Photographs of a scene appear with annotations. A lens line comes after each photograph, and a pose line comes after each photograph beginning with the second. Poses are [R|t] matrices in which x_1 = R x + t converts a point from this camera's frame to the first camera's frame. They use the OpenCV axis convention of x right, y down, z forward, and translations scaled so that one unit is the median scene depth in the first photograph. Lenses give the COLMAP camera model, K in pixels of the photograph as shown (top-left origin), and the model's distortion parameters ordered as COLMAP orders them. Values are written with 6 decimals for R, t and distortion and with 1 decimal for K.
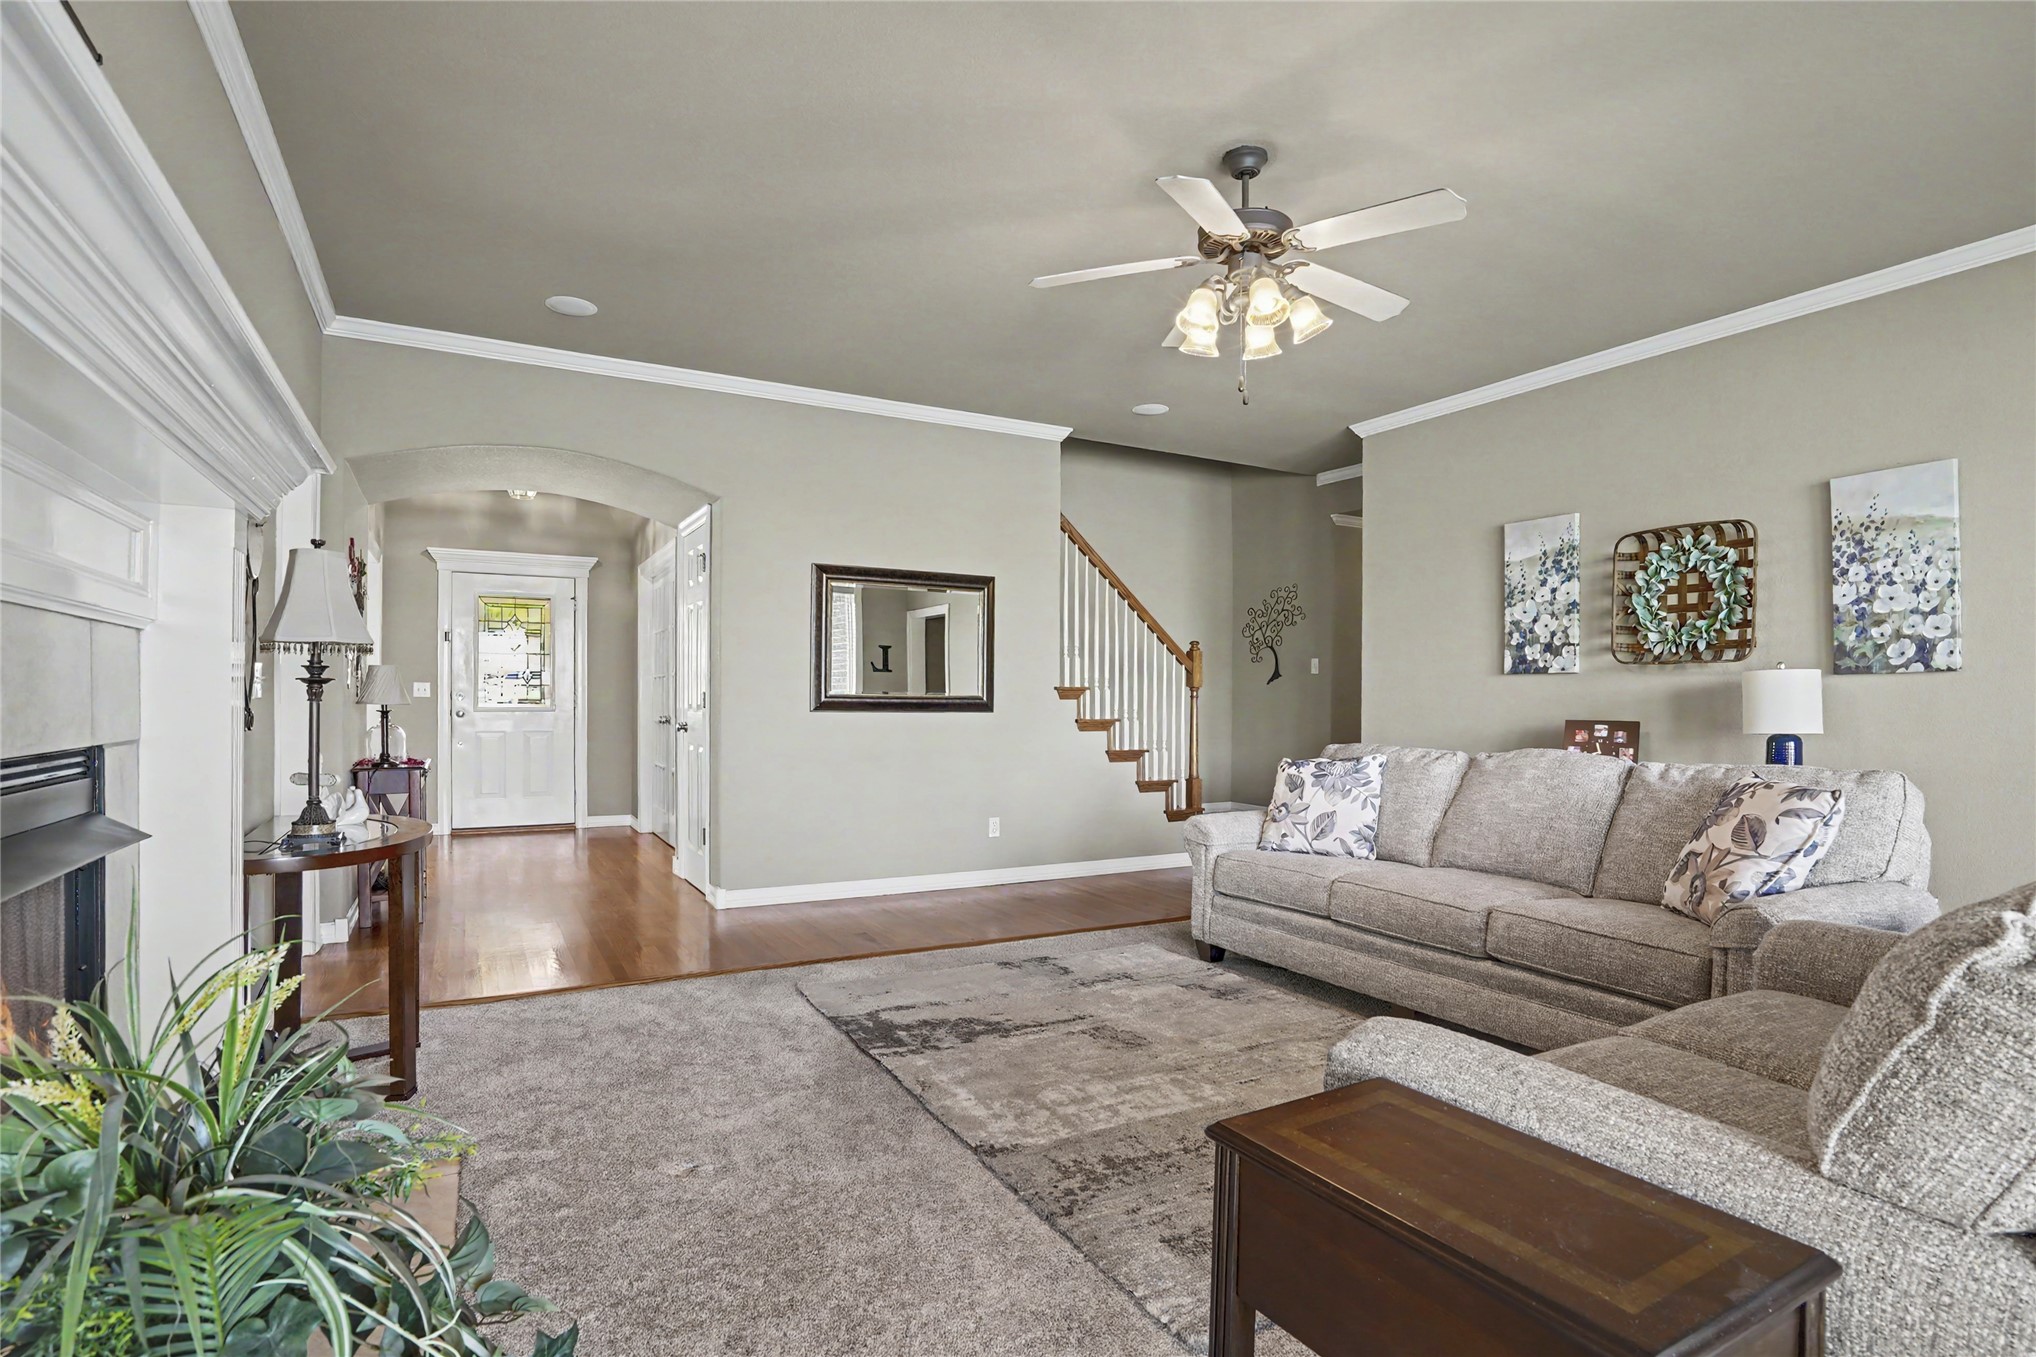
lens RADIAL K [[1015.0, 0, 1019.9], [0, 1015.0, 687.0], [0, 0, 1]] dist [-0.064624, 0.025582]
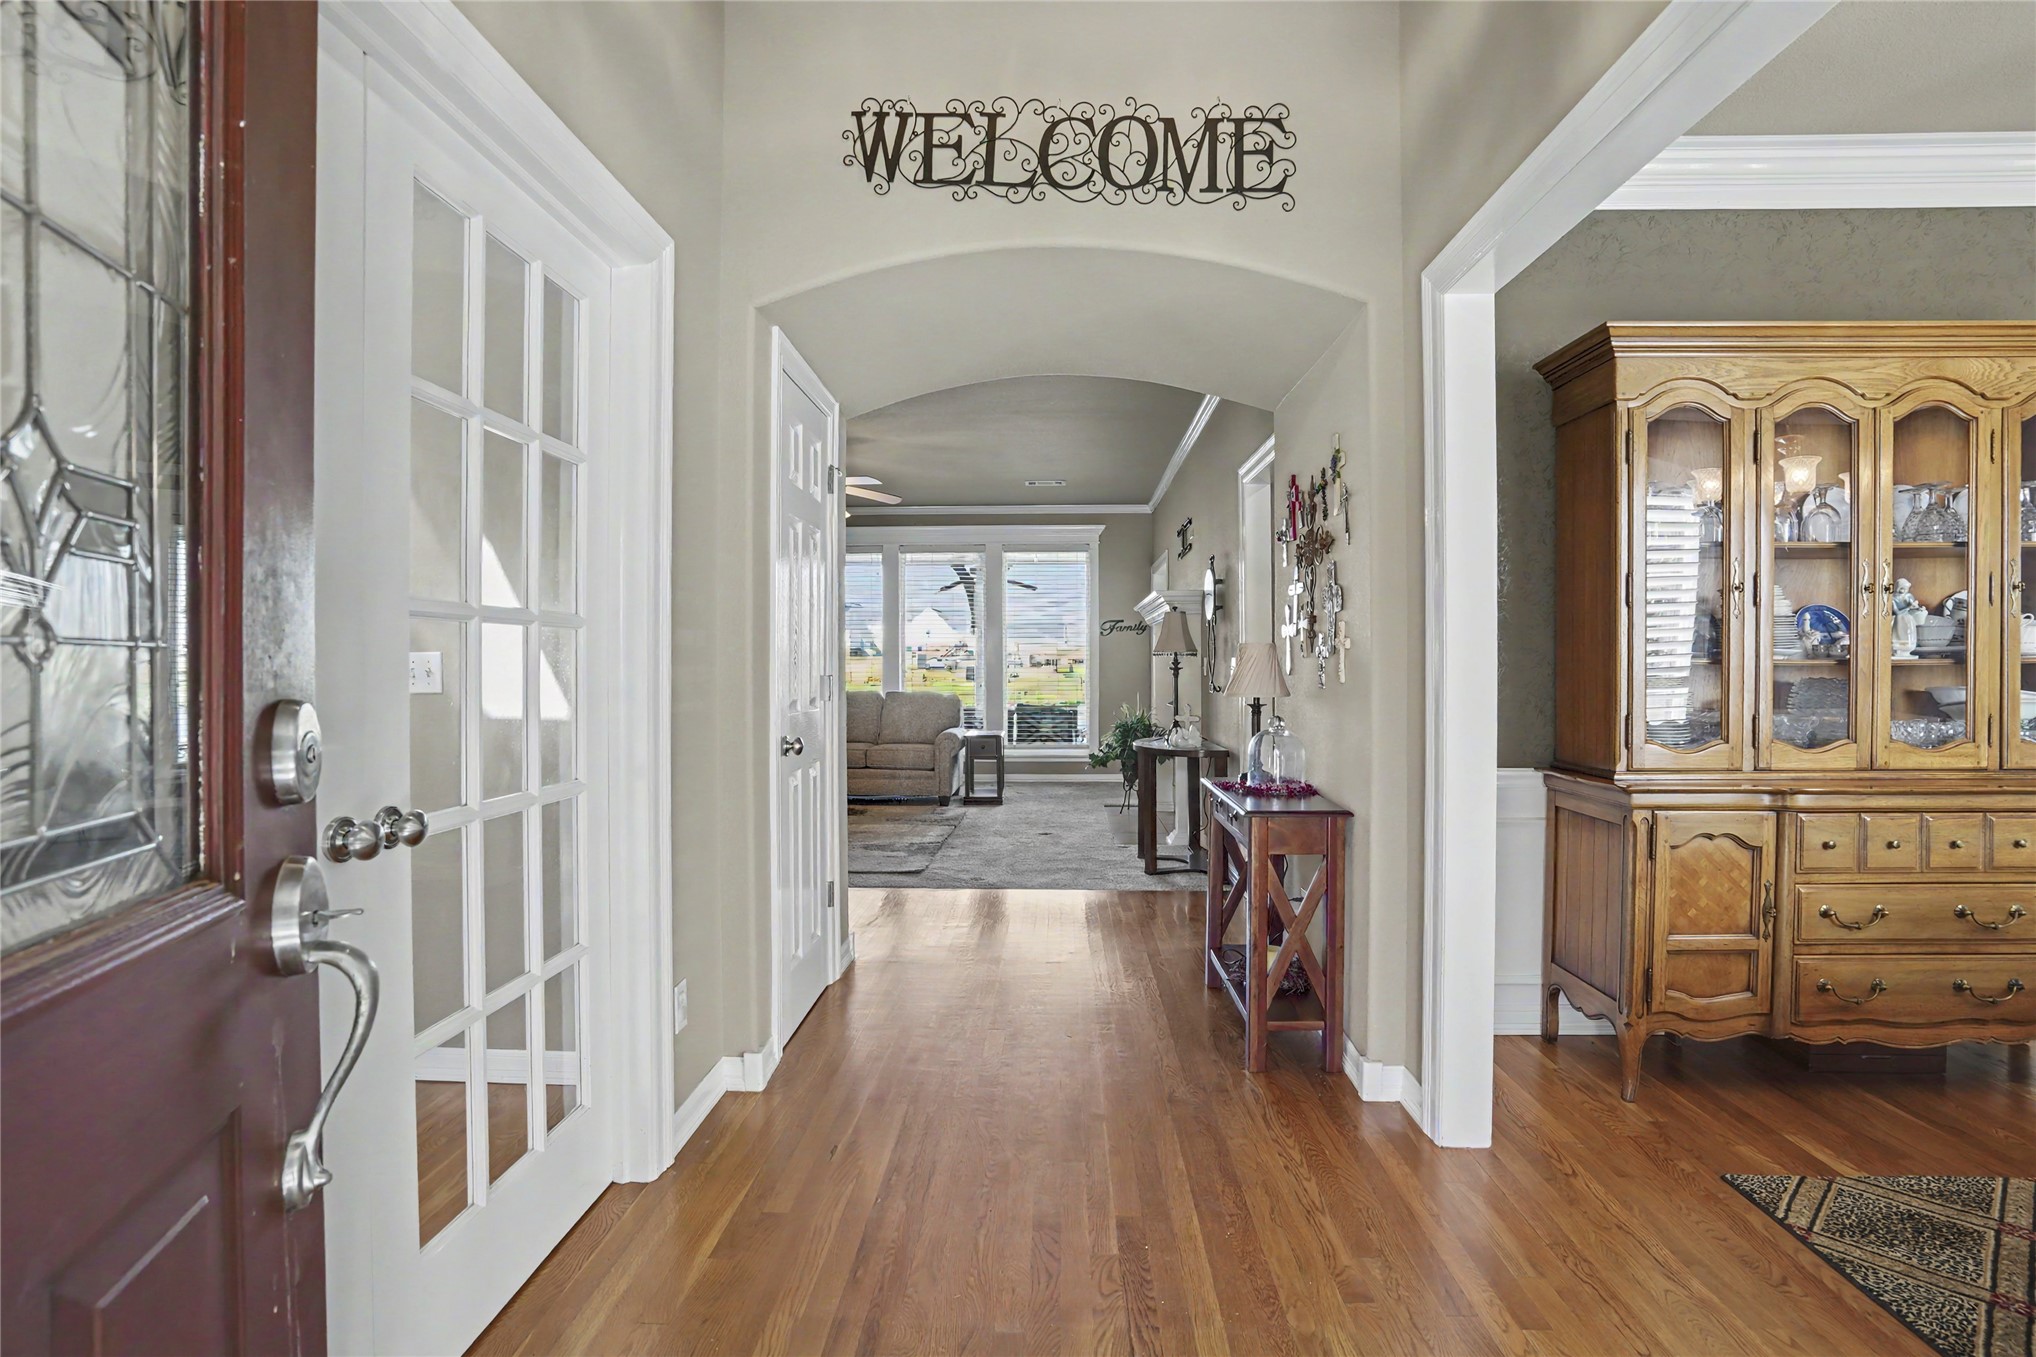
lens RADIAL K [[957.7, 0, 1015.4], [0, 957.7, 663.4], [0, 0, 1]] dist [-0.060842, 0.023324]
pose [[-0.845564, -0.003374, 0.533863, -1.066860], [-0.008238, 0.999943, -0.006728, -0.000352], [-0.533811, -0.010087, -0.845544, 2.057234]]
